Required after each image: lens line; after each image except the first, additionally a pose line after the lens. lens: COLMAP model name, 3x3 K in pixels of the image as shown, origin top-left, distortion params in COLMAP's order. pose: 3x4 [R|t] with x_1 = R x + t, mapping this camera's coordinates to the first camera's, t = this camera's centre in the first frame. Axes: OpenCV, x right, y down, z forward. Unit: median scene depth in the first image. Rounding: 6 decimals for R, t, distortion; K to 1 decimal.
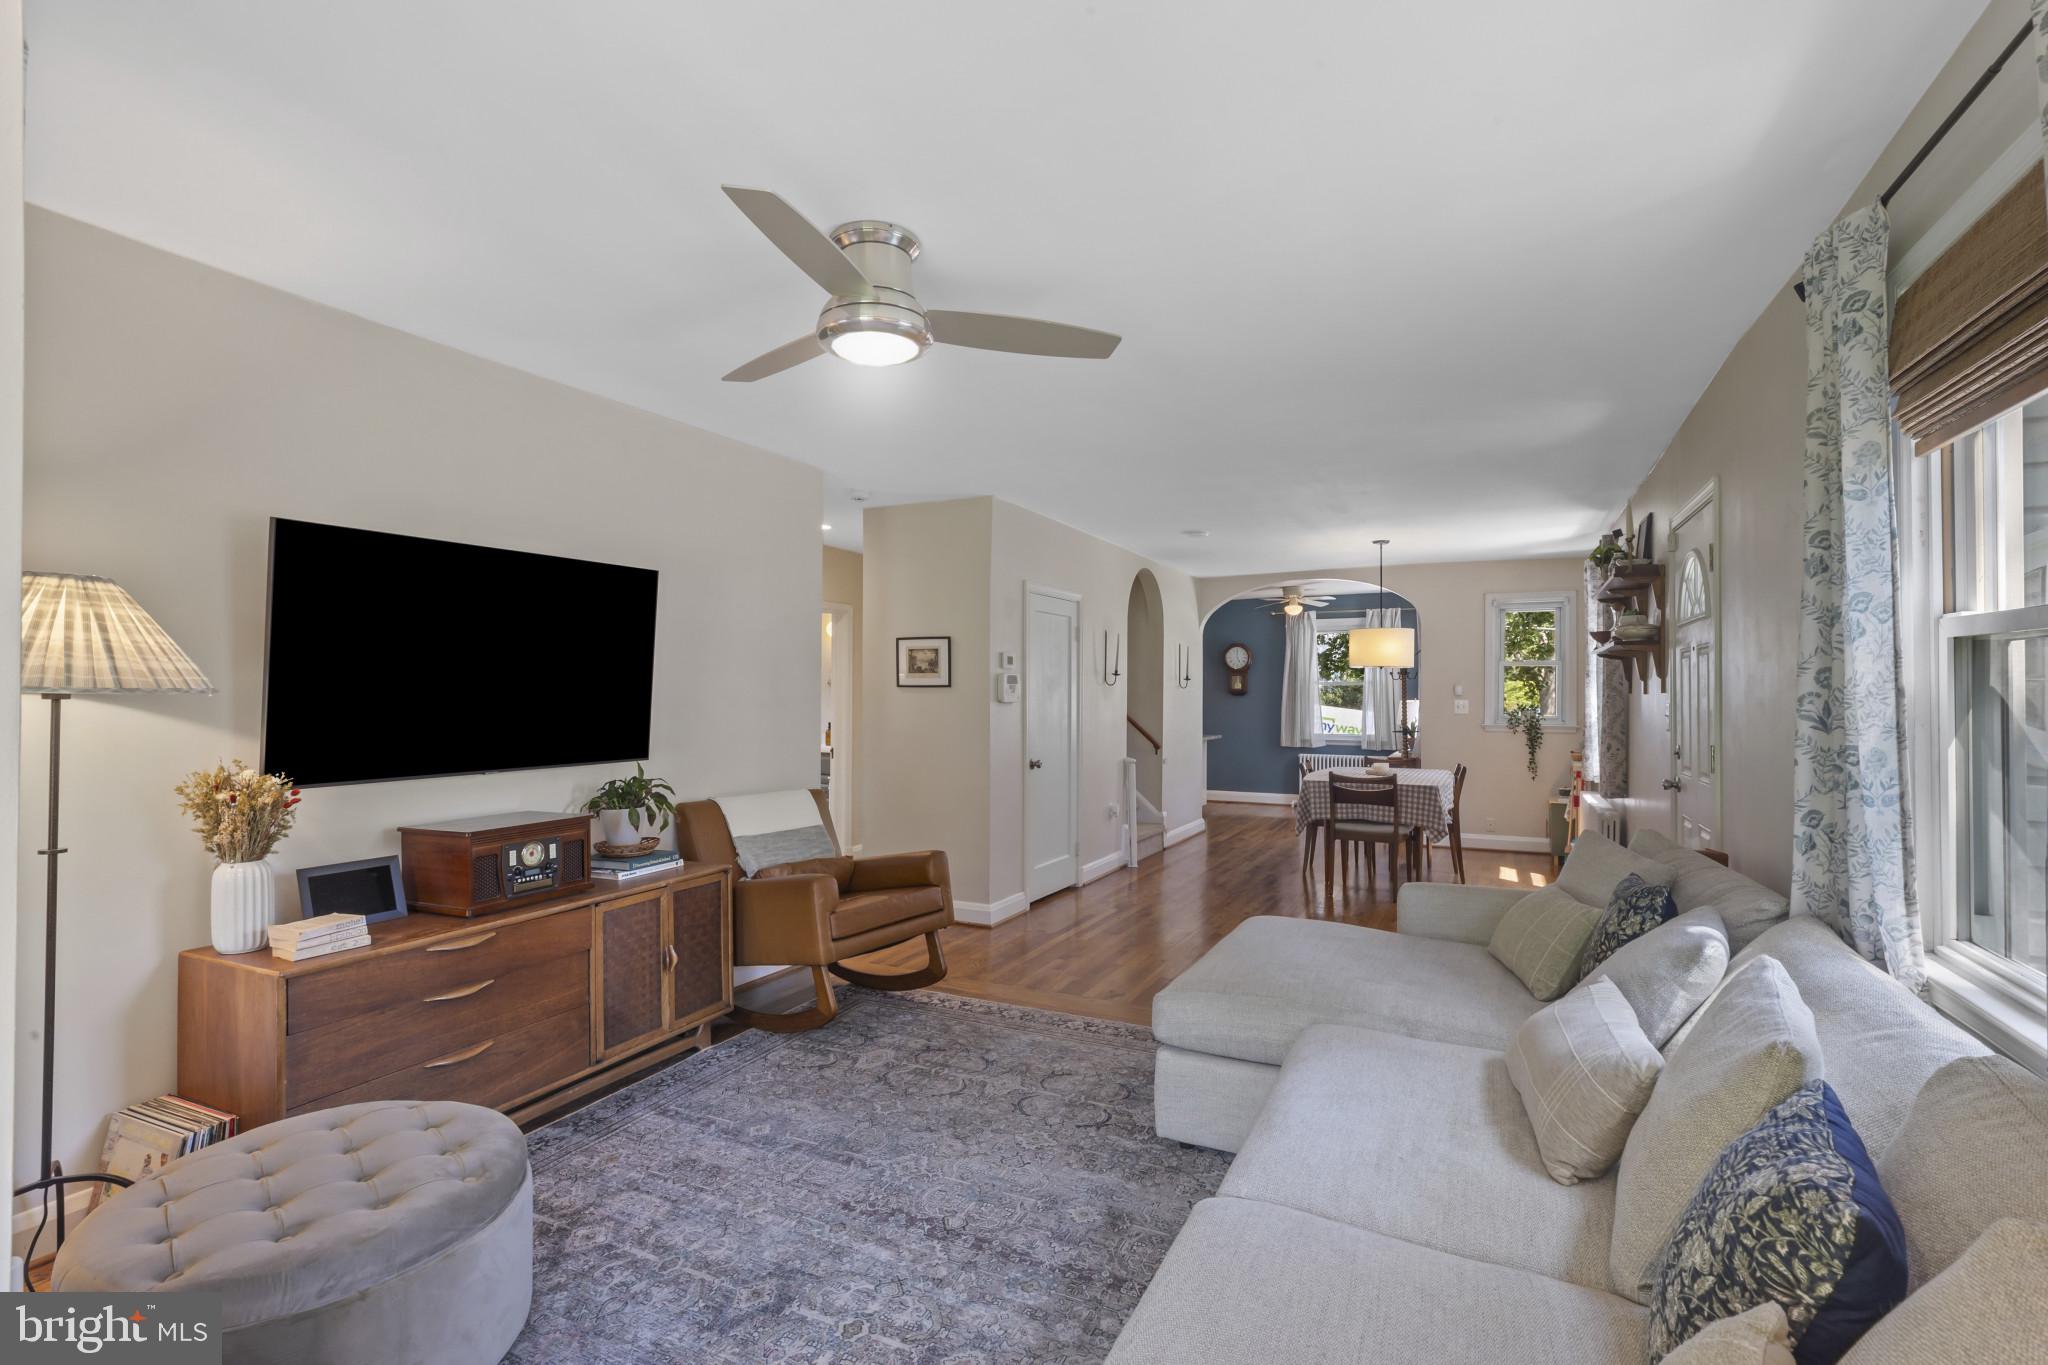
lens RADIAL K [[932.4, 0, 1026.4], [0, 932.4, 690.1], [0, 0, 1]] dist [0.003283, 0.000134]
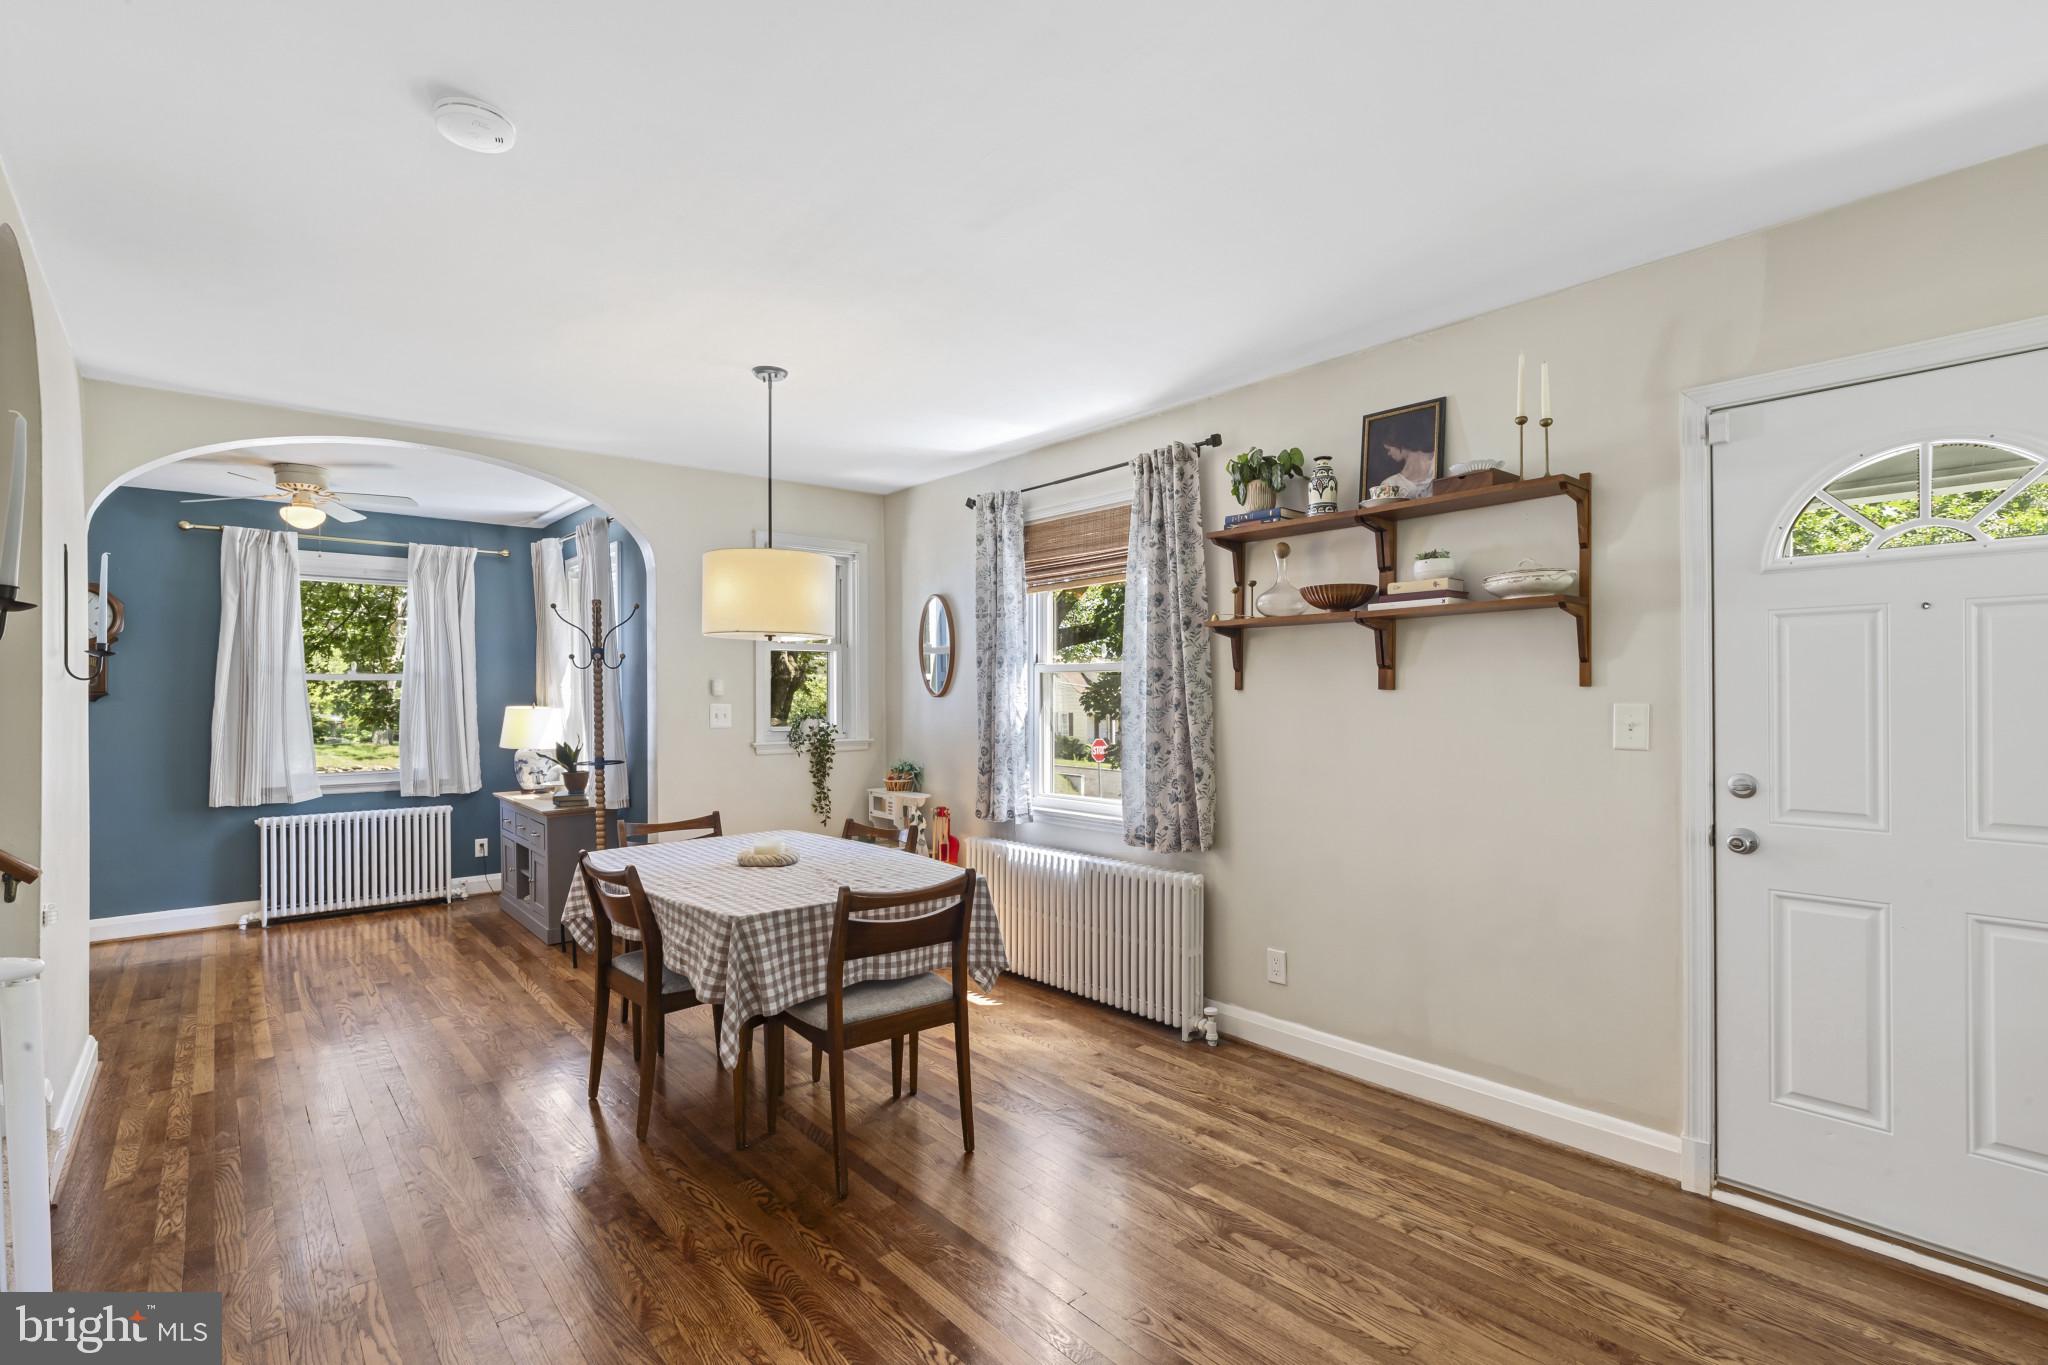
lens RADIAL K [[932.4, 0, 1023.0], [0, 932.4, 689.2], [0, 0, 1]] dist [0.003283, 0.000134]
pose [[0.388280, 0.003792, 0.921534, -0.009280], [0.001427, 0.999988, -0.004716, 0.004026], [-0.921540, 0.003146, 0.388270, 0.600676]]
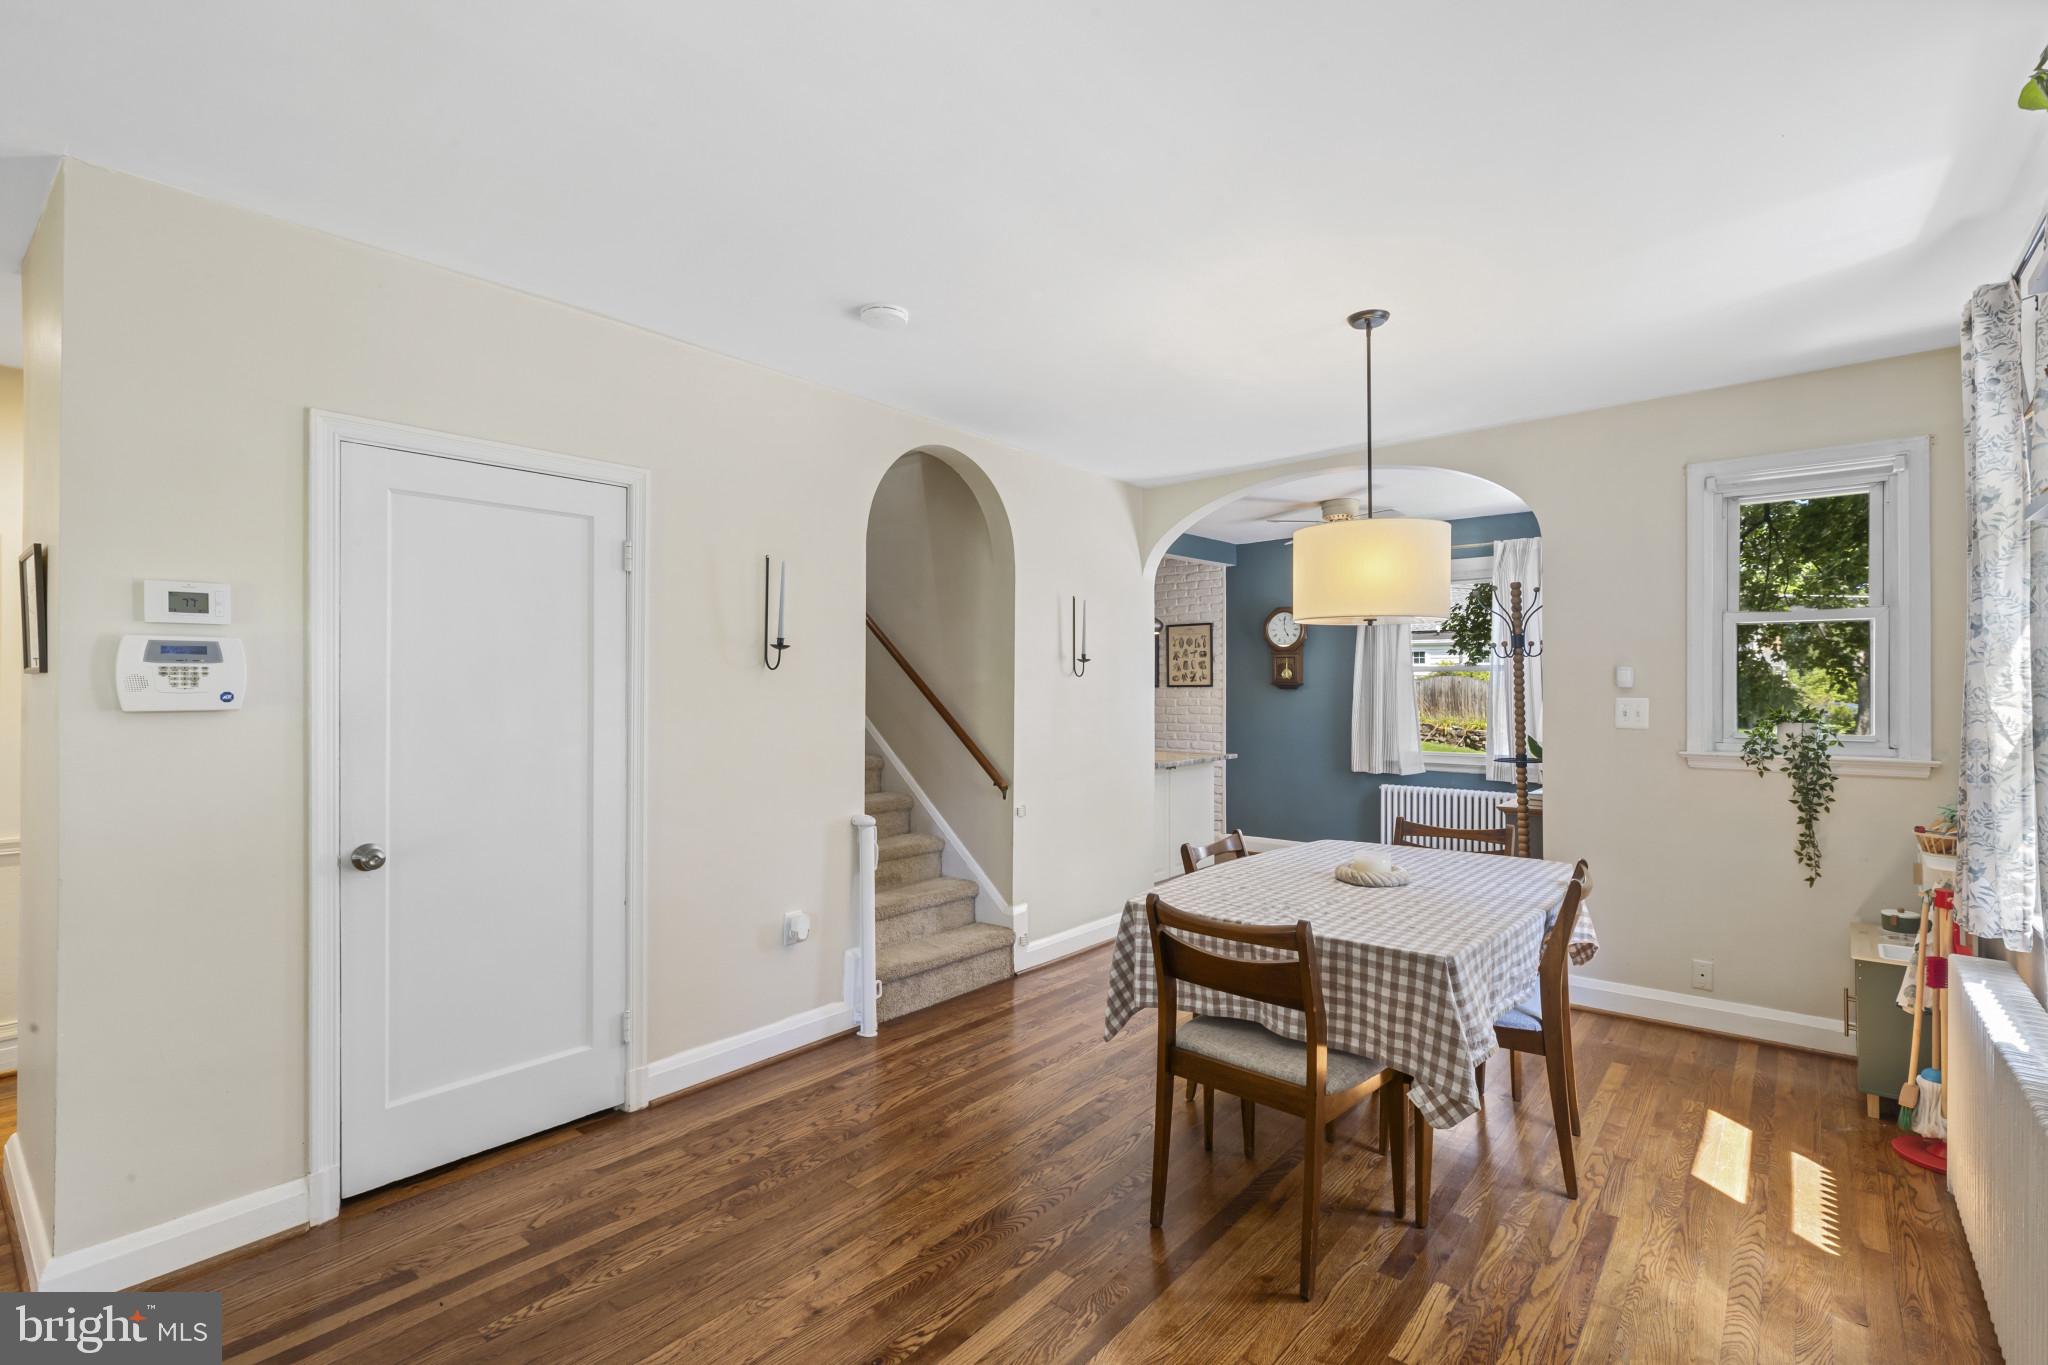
lens RADIAL K [[932.4, 0, 1020.7], [0, 932.4, 680.3], [0, 0, 1]] dist [0.003283, 0.000134]
pose [[0.973840, -0.004171, -0.227198, 0.279203], [0.003247, 0.999985, -0.004441, 0.002701], [0.227213, 0.003587, 0.973838, 0.484369]]
